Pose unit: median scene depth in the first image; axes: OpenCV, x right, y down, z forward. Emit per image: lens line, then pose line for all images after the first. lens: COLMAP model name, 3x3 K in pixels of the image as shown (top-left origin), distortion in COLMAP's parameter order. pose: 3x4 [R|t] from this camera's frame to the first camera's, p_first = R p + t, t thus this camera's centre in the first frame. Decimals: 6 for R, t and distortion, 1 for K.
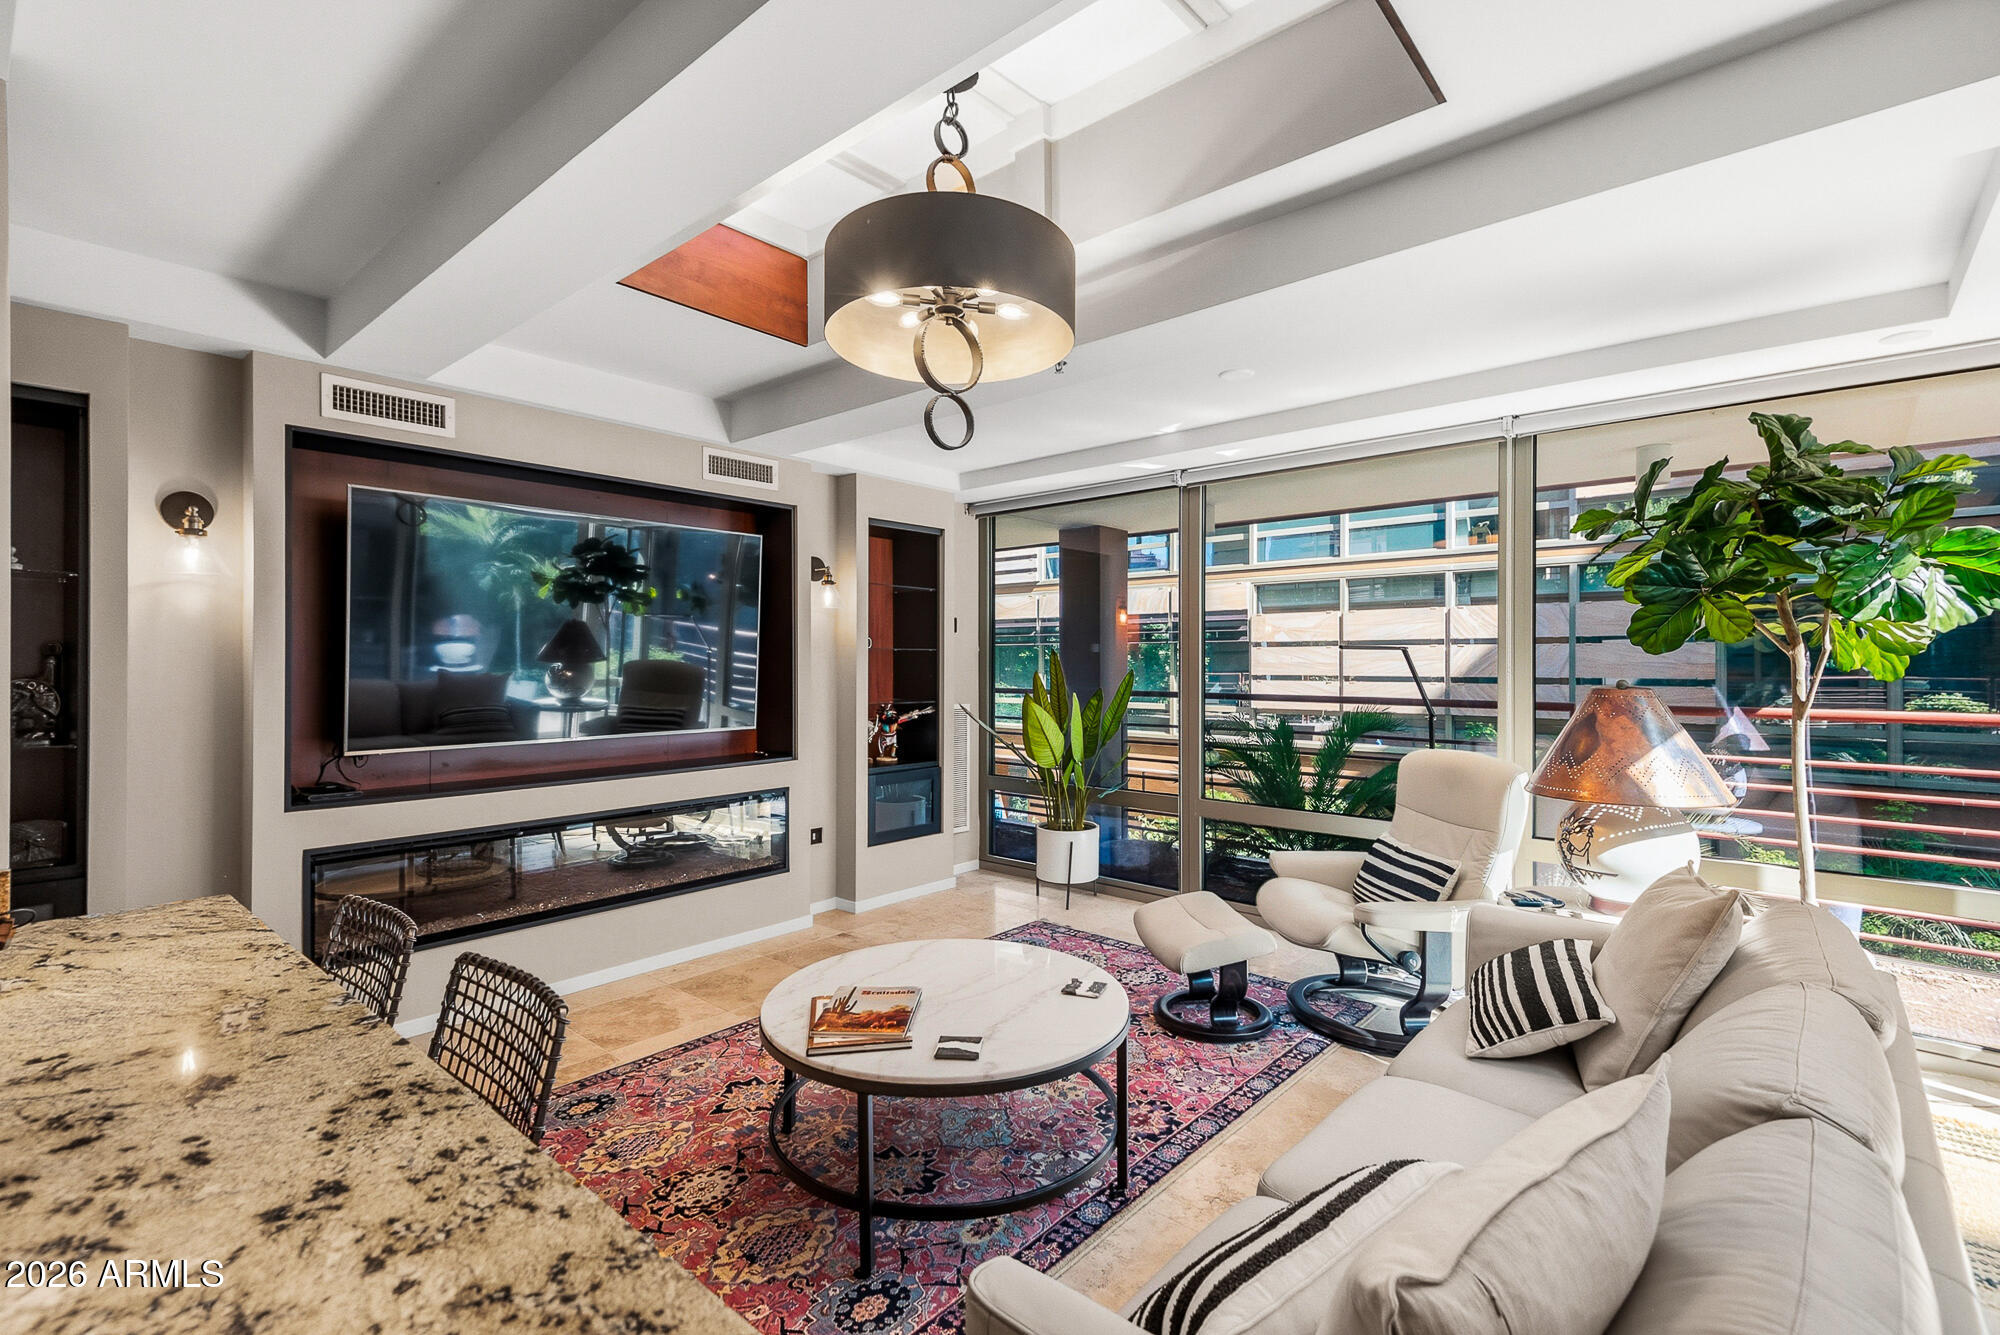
lens RADIAL K [[914.2, 0, 1001.7], [0, 914.2, 651.8], [0, 0, 1]] dist [0.038197, -0.013079]
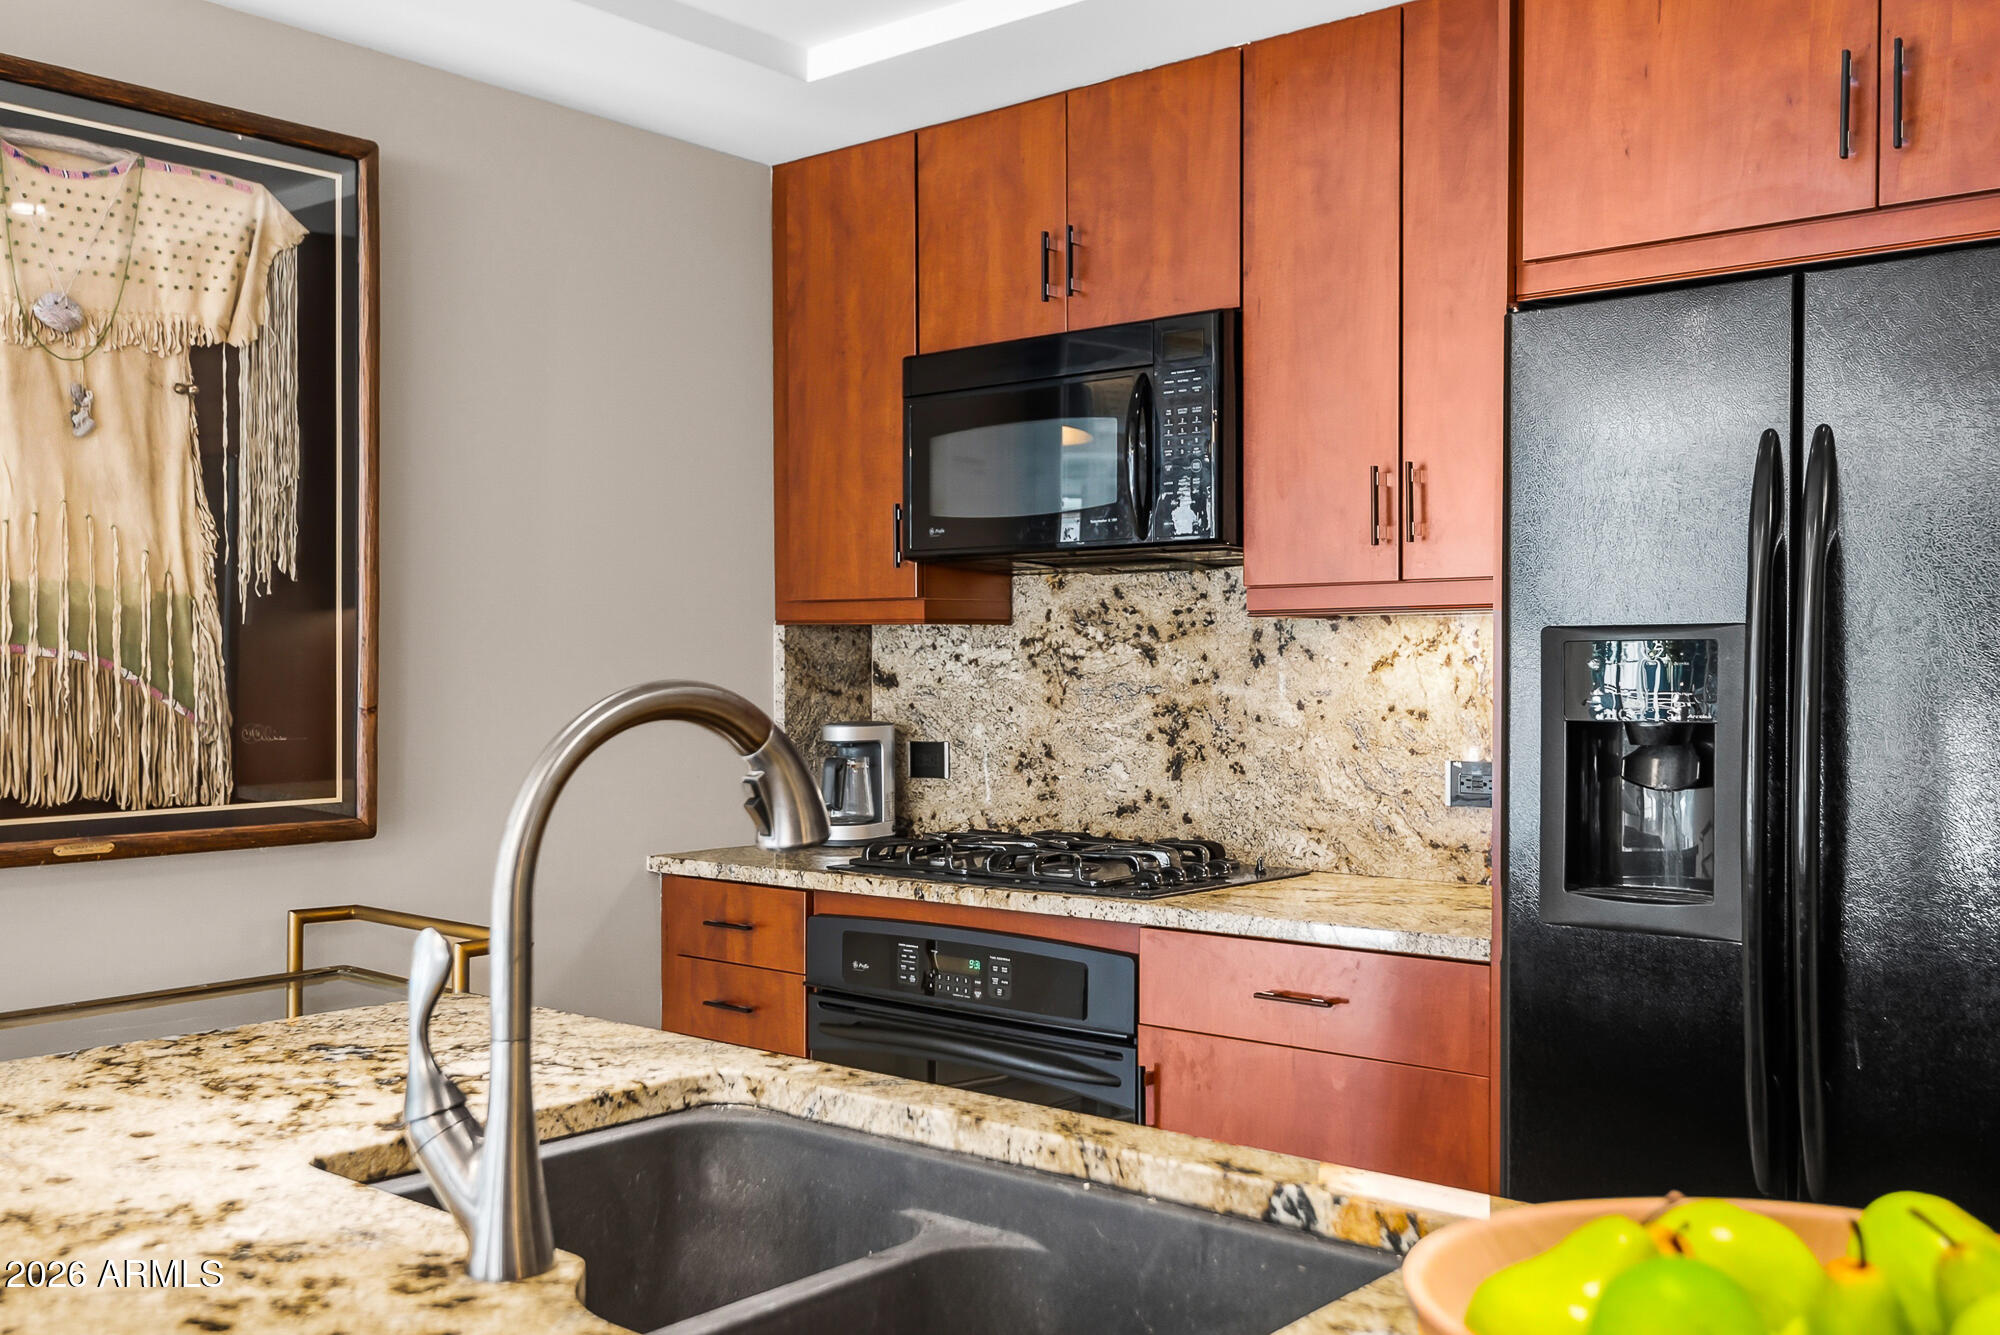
lens RADIAL K [[1831.7, 0, 997.8], [0, 1831.7, 698.5], [0, 0, 1]] dist [0.018944, 0.000000]
pose [[-0.999664, -0.004558, -0.025509, -0.331152], [-0.004701, 0.999974, 0.005522, 0.025203], [0.025484, 0.005640, -0.999659, 0.550992]]
